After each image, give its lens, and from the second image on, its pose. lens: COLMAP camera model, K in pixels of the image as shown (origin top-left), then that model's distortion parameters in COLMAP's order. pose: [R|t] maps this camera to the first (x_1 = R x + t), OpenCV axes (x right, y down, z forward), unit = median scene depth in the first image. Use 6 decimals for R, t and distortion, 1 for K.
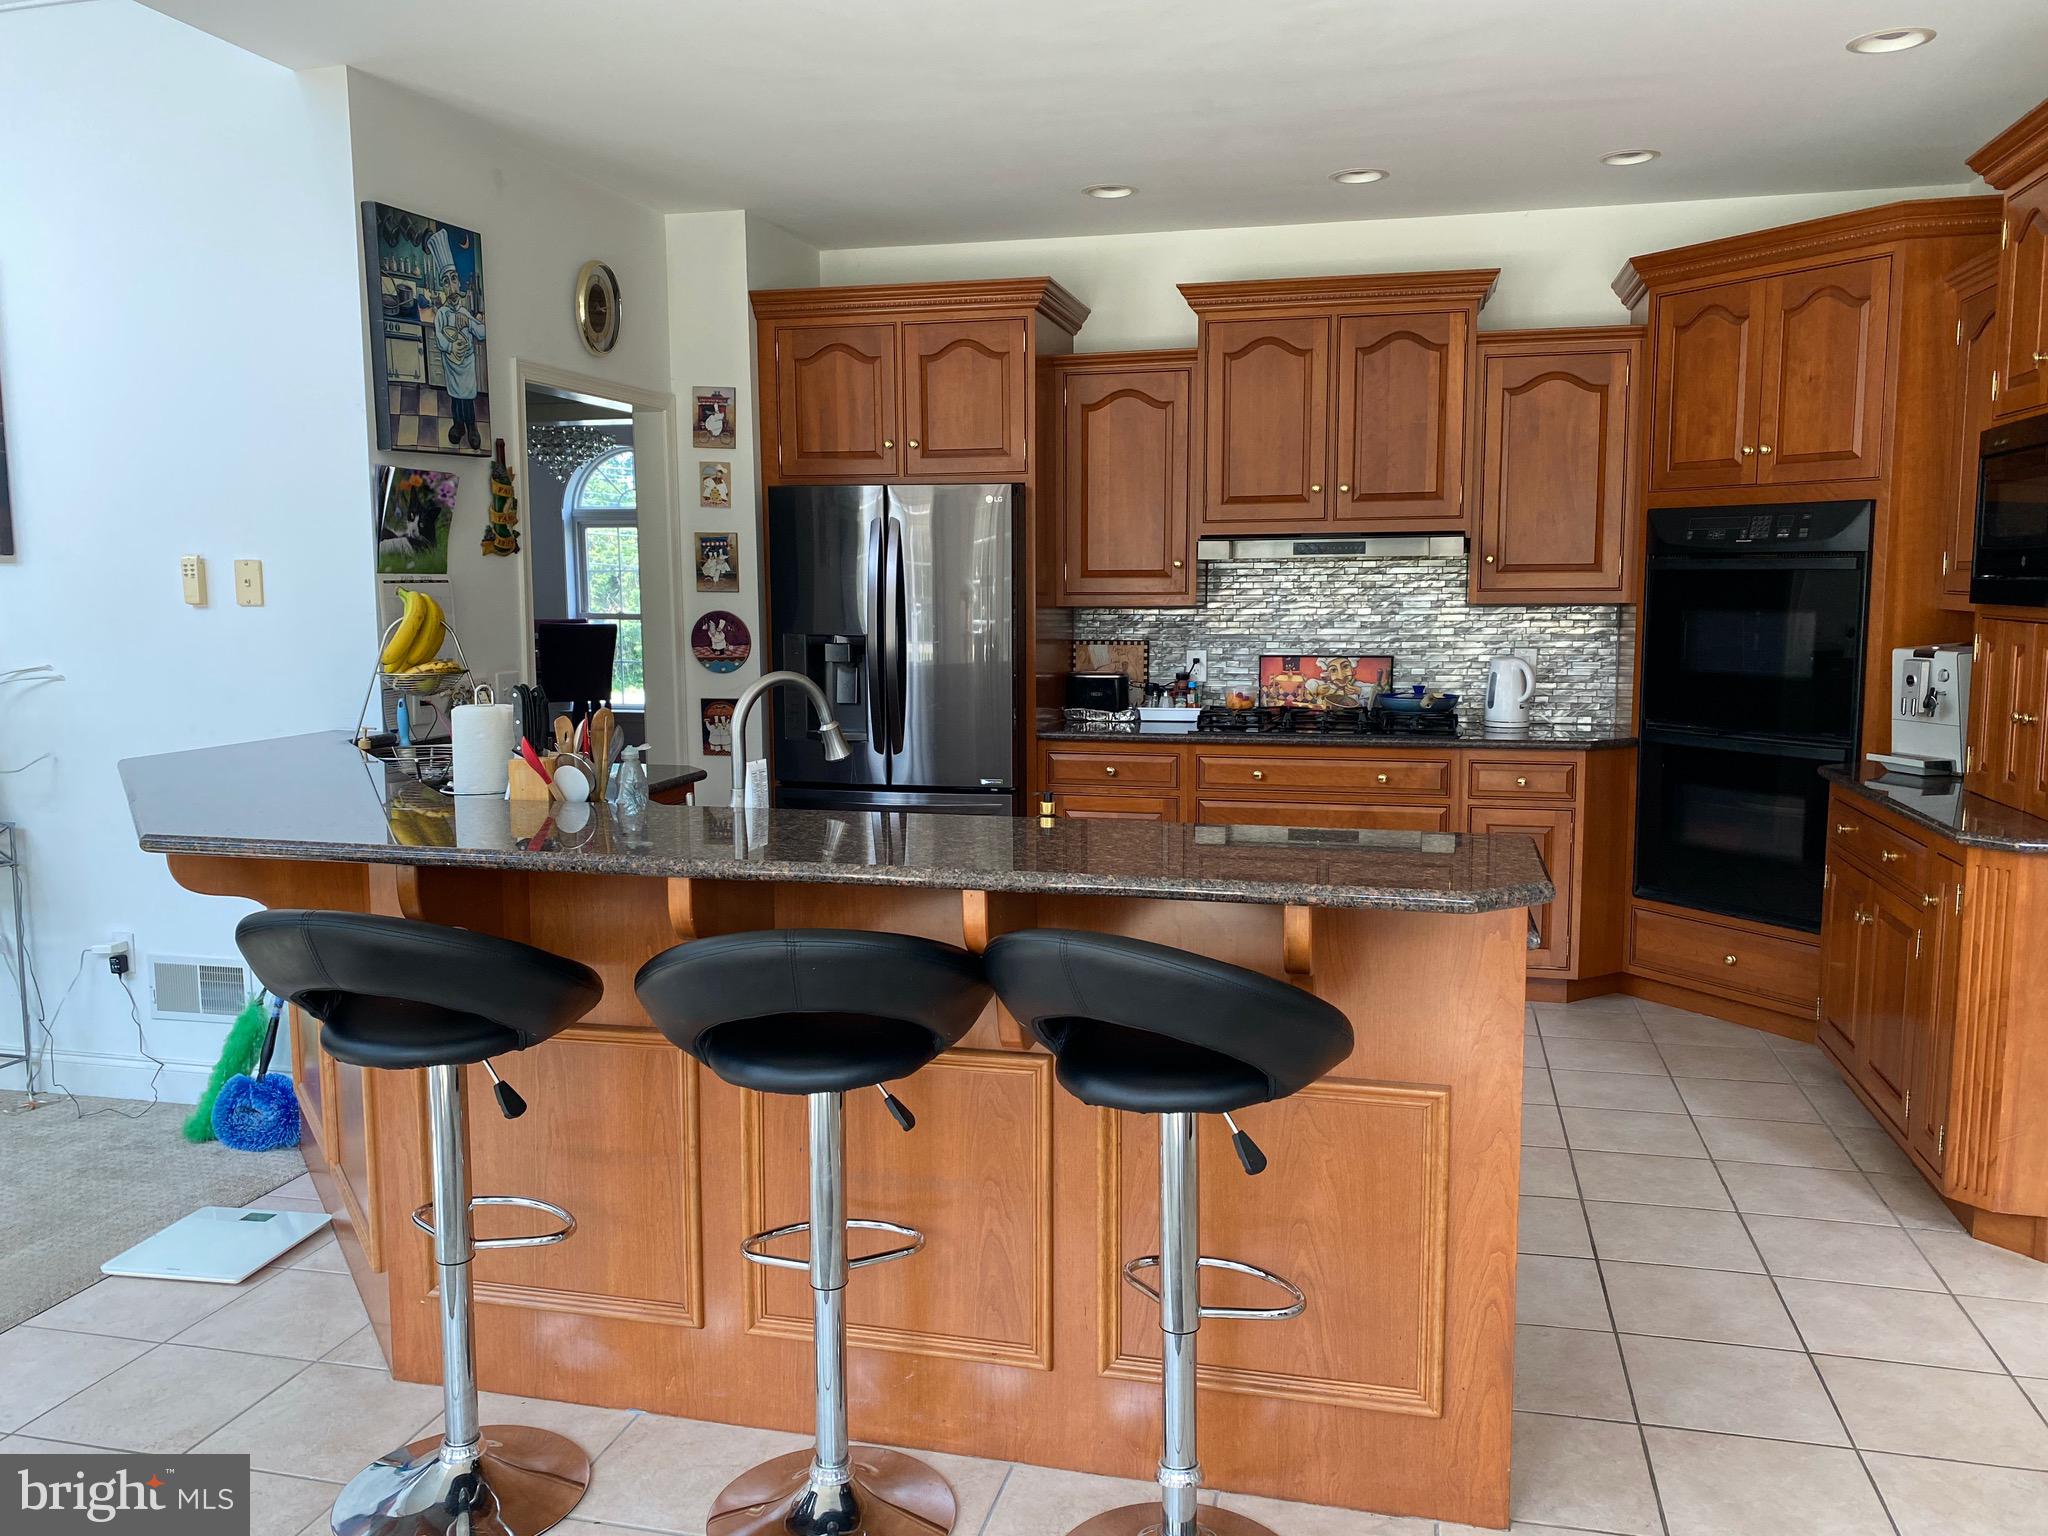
lens RADIAL K [[1541.7, 0, 1024.0], [0, 1541.7, 768.0], [0, 0, 1]] dist [0.107974, -0.164558]
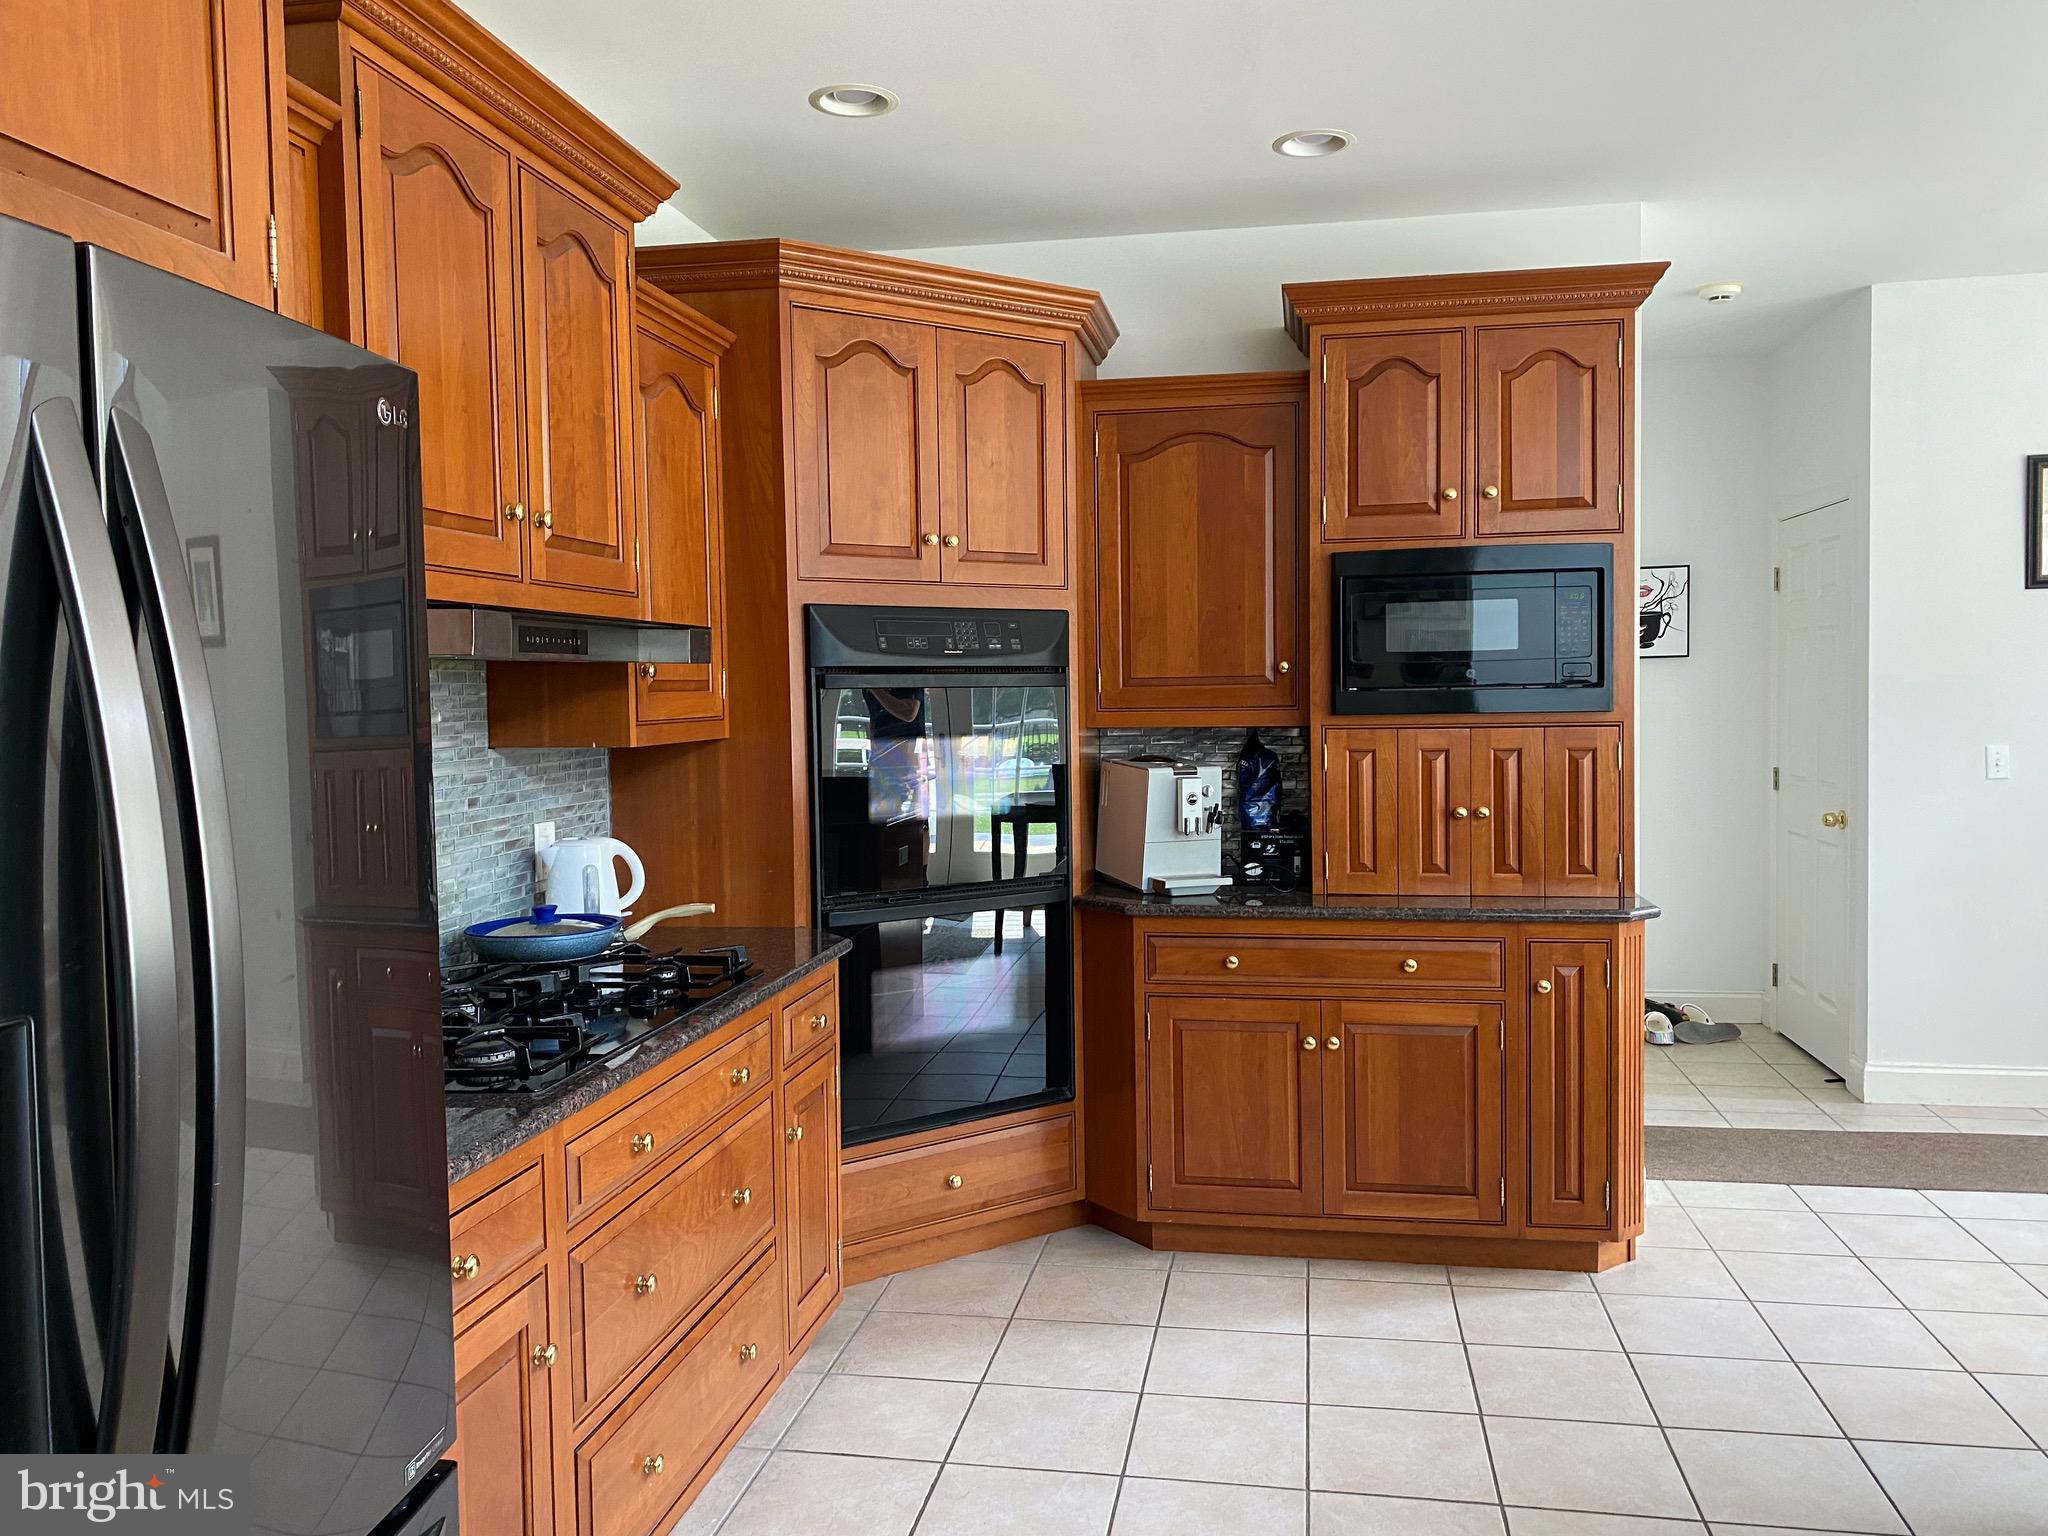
lens RADIAL K [[1541.7, 0, 1024.0], [0, 1541.7, 768.0], [0, 0, 1]] dist [0.107974, -0.164558]
pose [[-0.068113, -0.048505, 0.996498, -0.347044], [0.141892, 0.988193, 0.057799, -0.133550], [-0.987536, 0.145331, -0.060426, 1.072588]]
